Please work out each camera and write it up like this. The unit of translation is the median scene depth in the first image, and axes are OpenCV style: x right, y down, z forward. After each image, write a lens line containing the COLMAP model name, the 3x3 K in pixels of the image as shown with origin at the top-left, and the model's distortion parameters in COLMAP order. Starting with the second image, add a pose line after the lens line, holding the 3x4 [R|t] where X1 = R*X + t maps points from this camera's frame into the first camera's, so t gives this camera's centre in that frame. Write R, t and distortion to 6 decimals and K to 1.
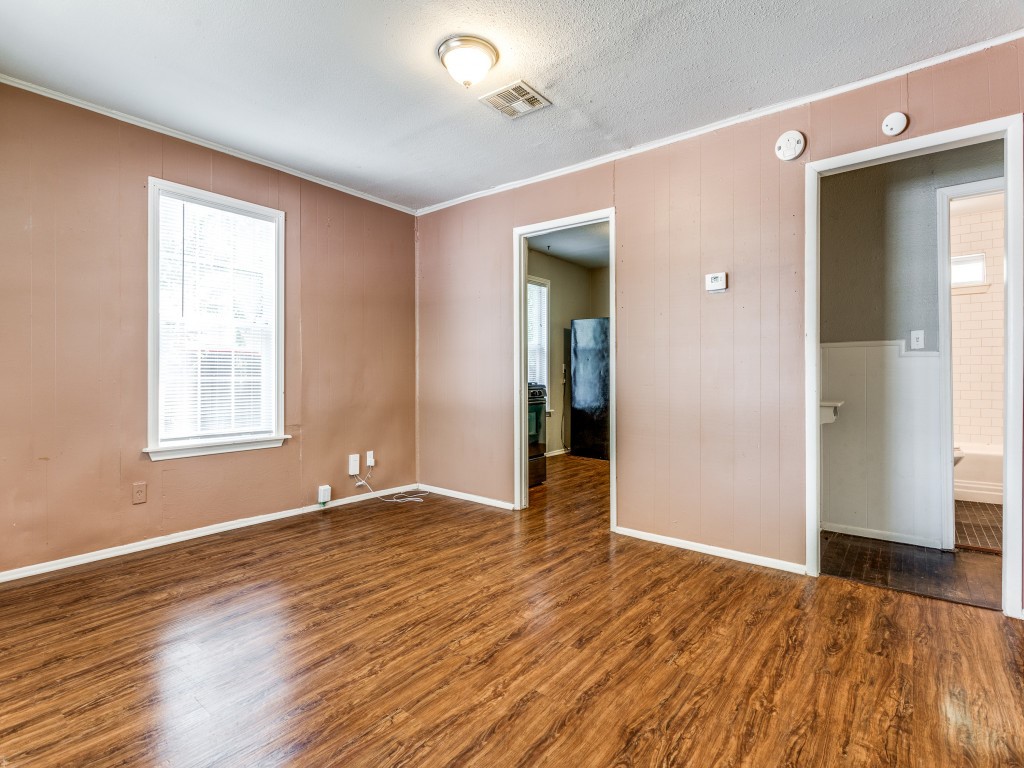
lens RADIAL K [[498.6, 0, 500.1], [0, 498.6, 372.8], [0, 0, 1]] dist [-0.003354, -0.000828]
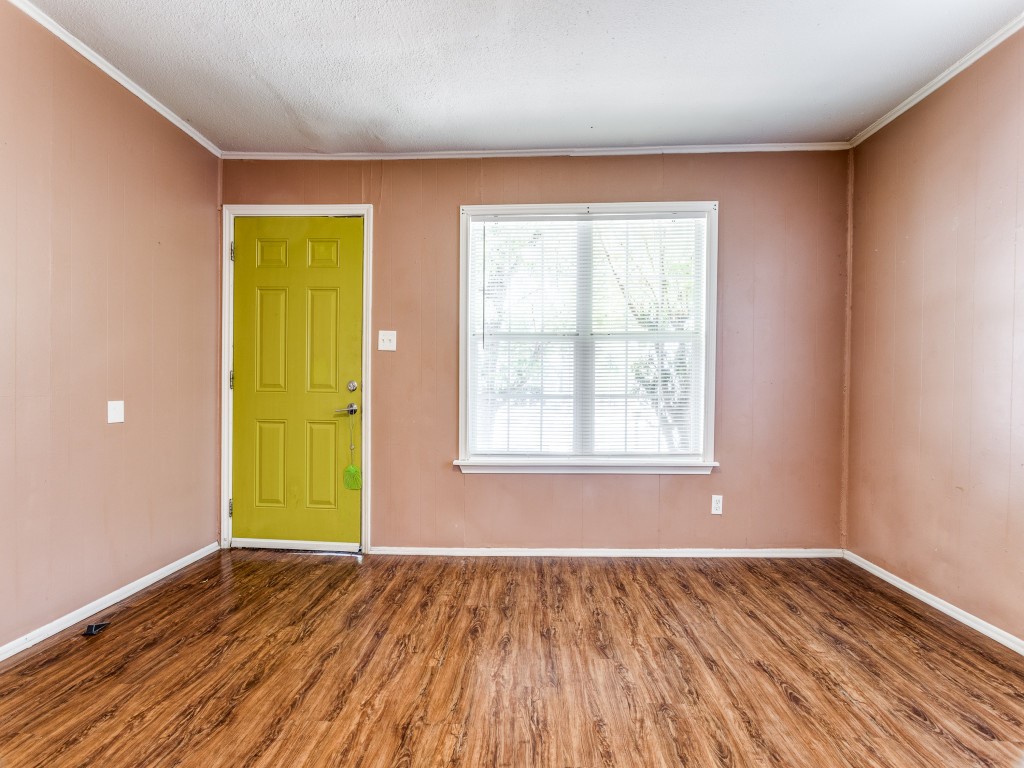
lens RADIAL K [[496.0, 0, 509.9], [0, 496.0, 394.8], [0, 0, 1]] dist [-0.008255, -0.000540]
pose [[-0.791735, 0.003925, -0.610852, 0.260990], [-0.007244, 0.999849, 0.015813, 0.001930], [0.610822, 0.016945, -0.791587, 1.362728]]
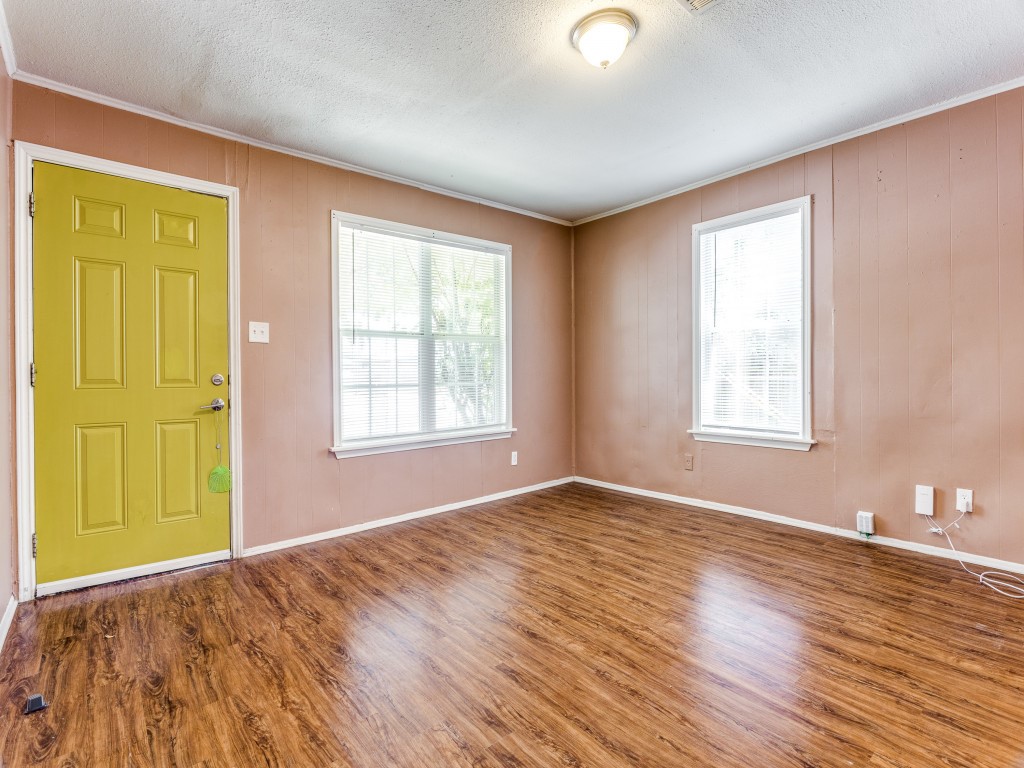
lens RADIAL K [[487.9, 0, 508.2], [0, 487.9, 381.0], [0, 0, 1]] dist [-0.011596, -0.000050]
pose [[-0.175432, 0.007968, -0.984459, 0.848605], [0.012920, 0.999900, 0.005790, 0.008206], [0.984407, -0.011703, -0.175517, 0.960294]]
